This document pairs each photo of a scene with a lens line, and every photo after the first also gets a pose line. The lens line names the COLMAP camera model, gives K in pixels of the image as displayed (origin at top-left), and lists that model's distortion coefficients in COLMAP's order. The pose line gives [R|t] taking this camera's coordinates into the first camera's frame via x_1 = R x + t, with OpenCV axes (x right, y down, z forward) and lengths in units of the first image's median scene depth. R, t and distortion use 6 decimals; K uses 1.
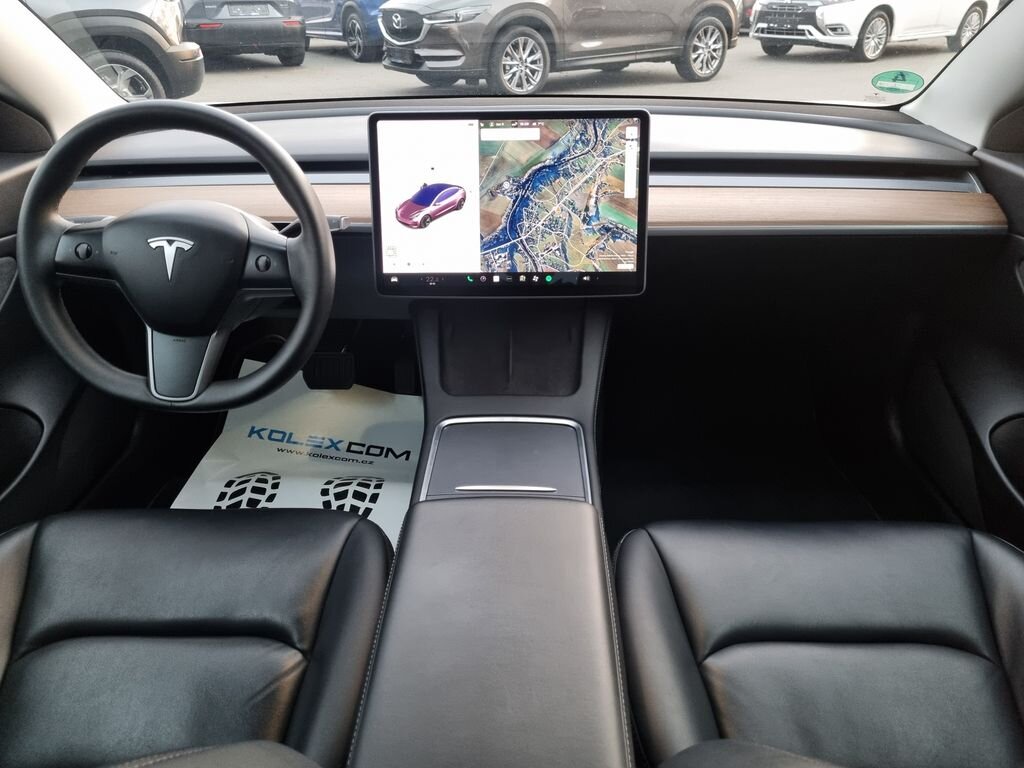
lens RADIAL K [[772.1, 0, 512.8], [0, 772.1, 379.0], [0, 0, 1]] dist [0.044340, -0.032816]
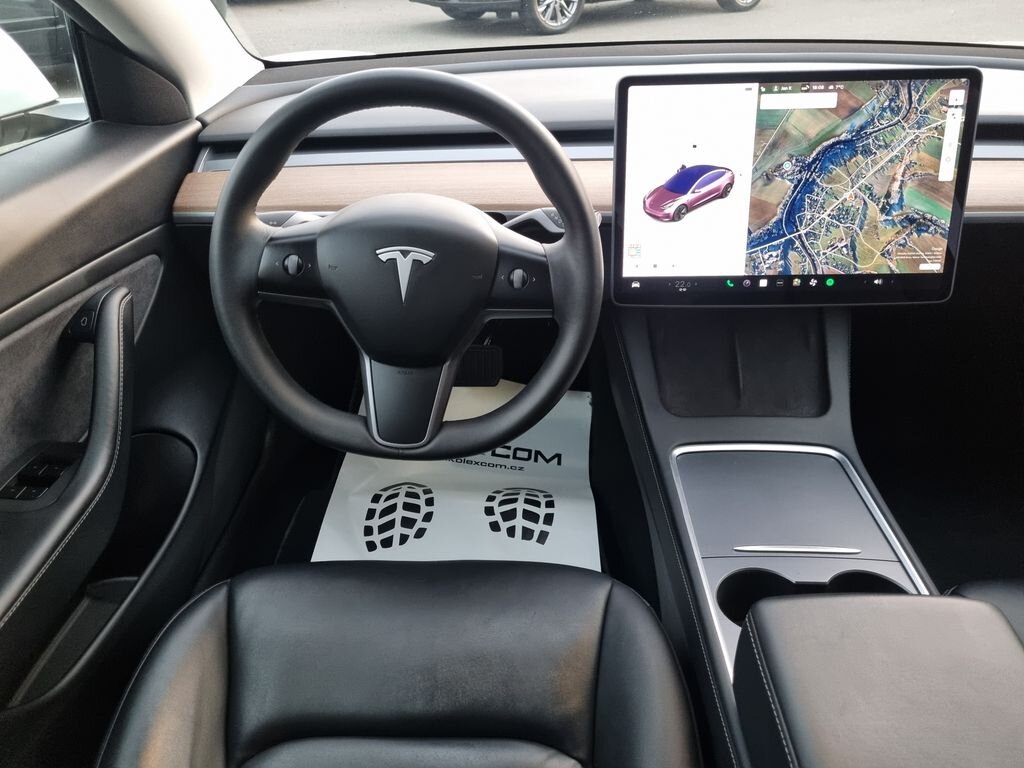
lens RADIAL K [[772.1, 0, 508.7], [0, 772.1, 378.7], [0, 0, 1]] dist [0.044340, -0.032816]
pose [[0.999926, -0.003665, -0.011609, -0.282513], [0.004523, 0.997190, 0.074783, -0.093030], [0.011302, -0.074830, 0.997132, 0.183196]]
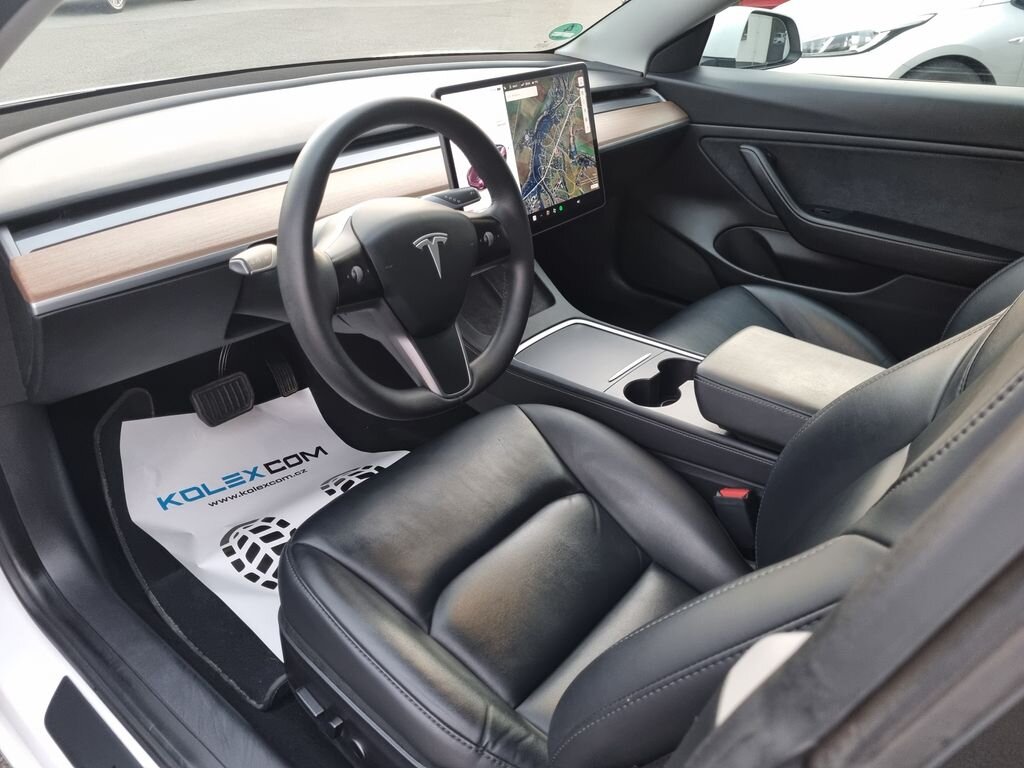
lens RADIAL K [[772.1, 0, 508.1], [0, 772.1, 379.5], [0, 0, 1]] dist [0.044340, -0.032816]
pose [[0.622865, -0.366371, 0.691239, -0.968166], [0.326963, 0.924607, 0.195440, -0.147932], [-0.710728, 0.104276, 0.695695, 0.234225]]
